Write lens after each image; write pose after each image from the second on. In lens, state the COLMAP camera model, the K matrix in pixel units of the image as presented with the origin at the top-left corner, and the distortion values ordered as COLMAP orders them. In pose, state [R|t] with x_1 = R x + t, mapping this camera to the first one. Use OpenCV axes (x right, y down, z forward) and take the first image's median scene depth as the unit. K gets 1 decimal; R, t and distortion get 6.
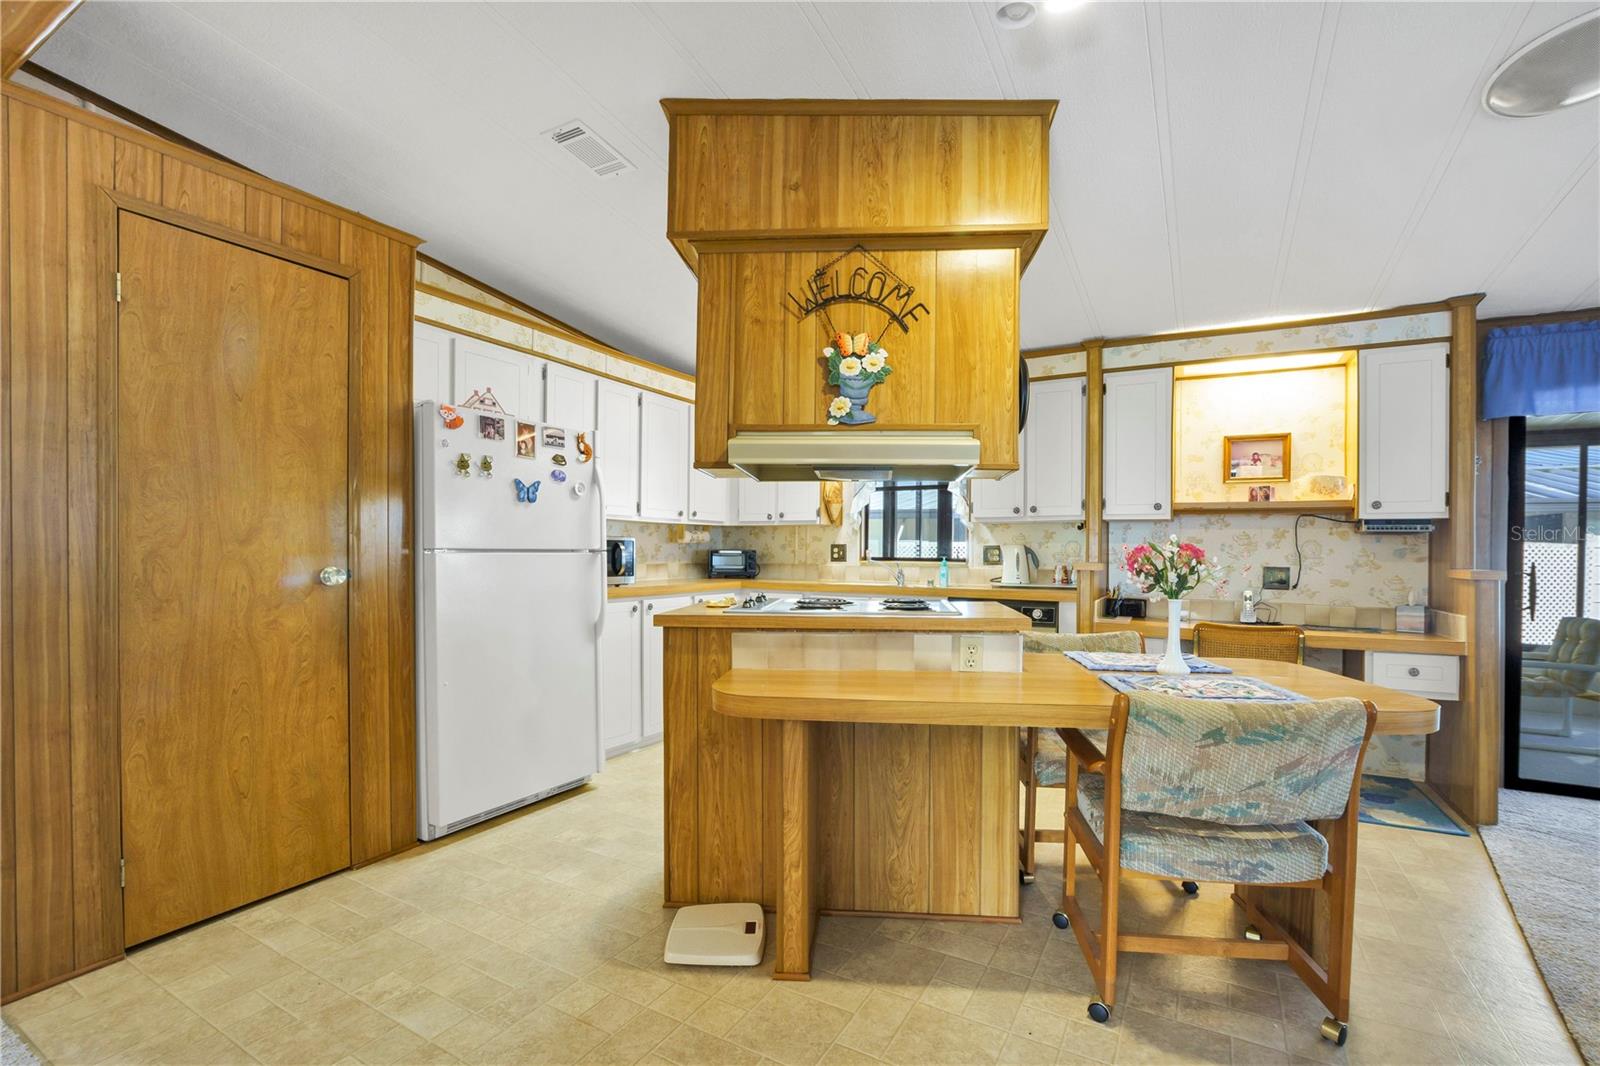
lens RADIAL K [[696.8, 0, 803.7], [0, 696.8, 561.9], [0, 0, 1]] dist [-0.021058, 0.000208]
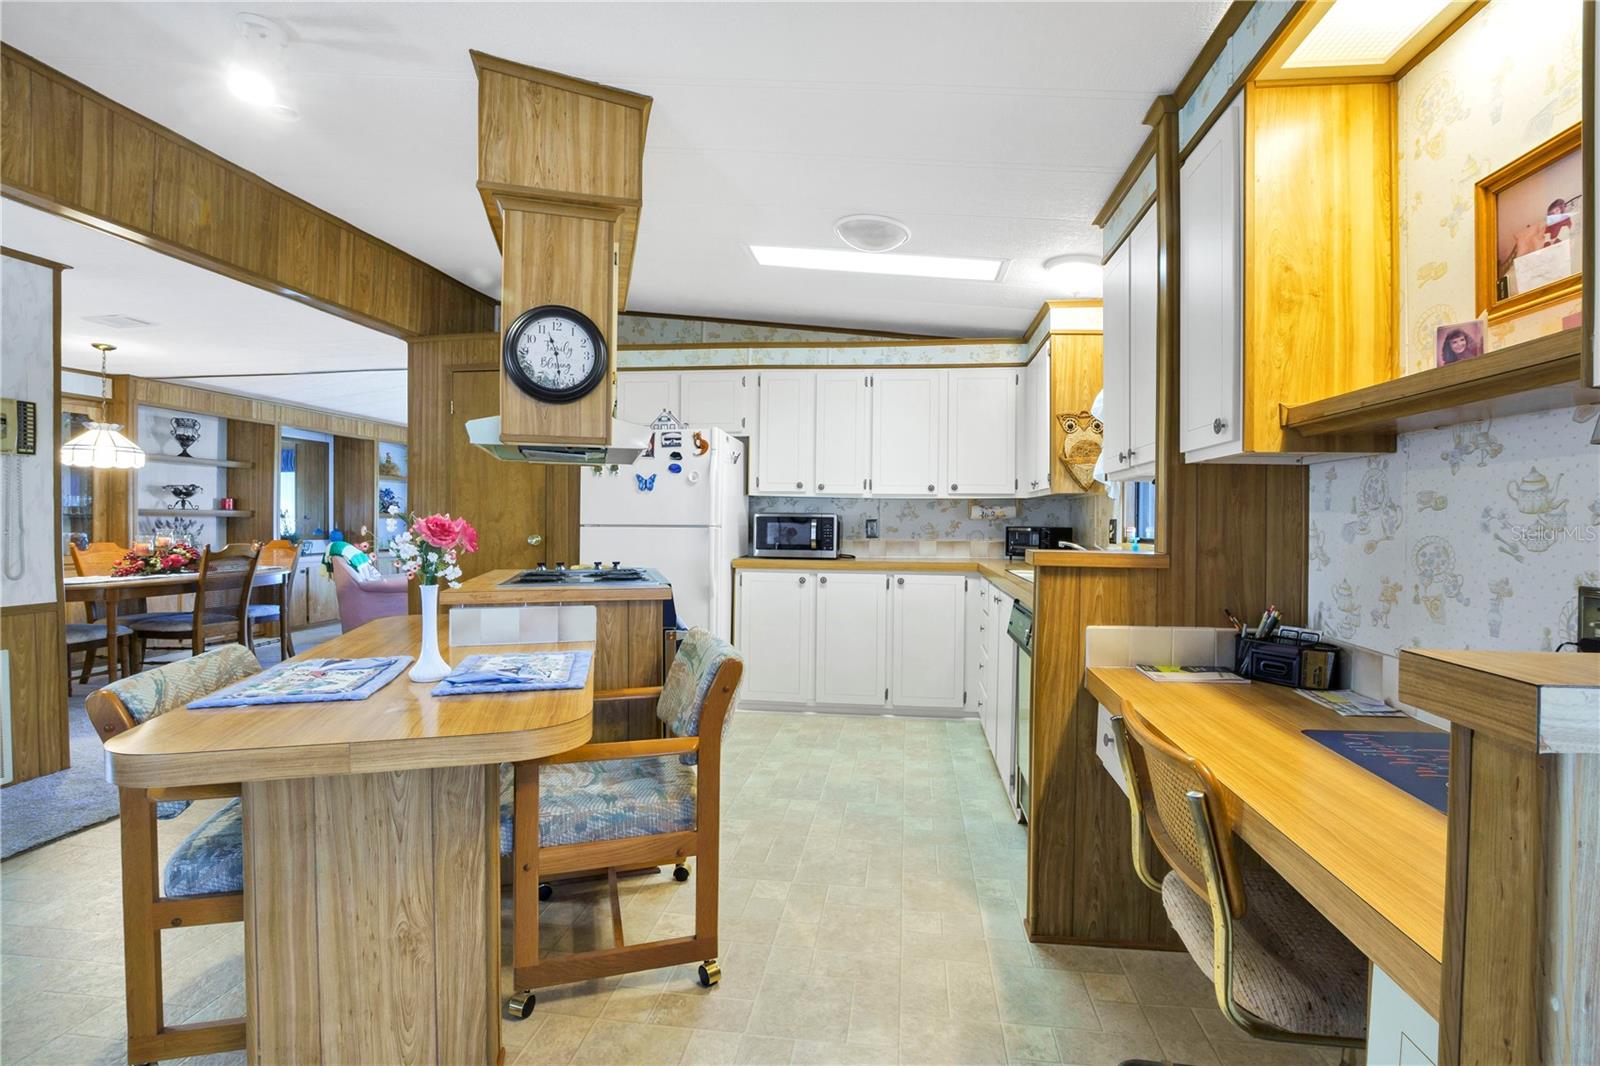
lens RADIAL K [[702.5, 0, 818.0], [0, 702.5, 528.7], [0, 0, 1]] dist [-0.028894, -0.000061]
pose [[0.402151, 0.004702, -0.915561, 0.967302], [-0.019279, 0.999809, -0.003333, -0.012164], [0.915370, 0.018992, 0.402165, 0.728633]]
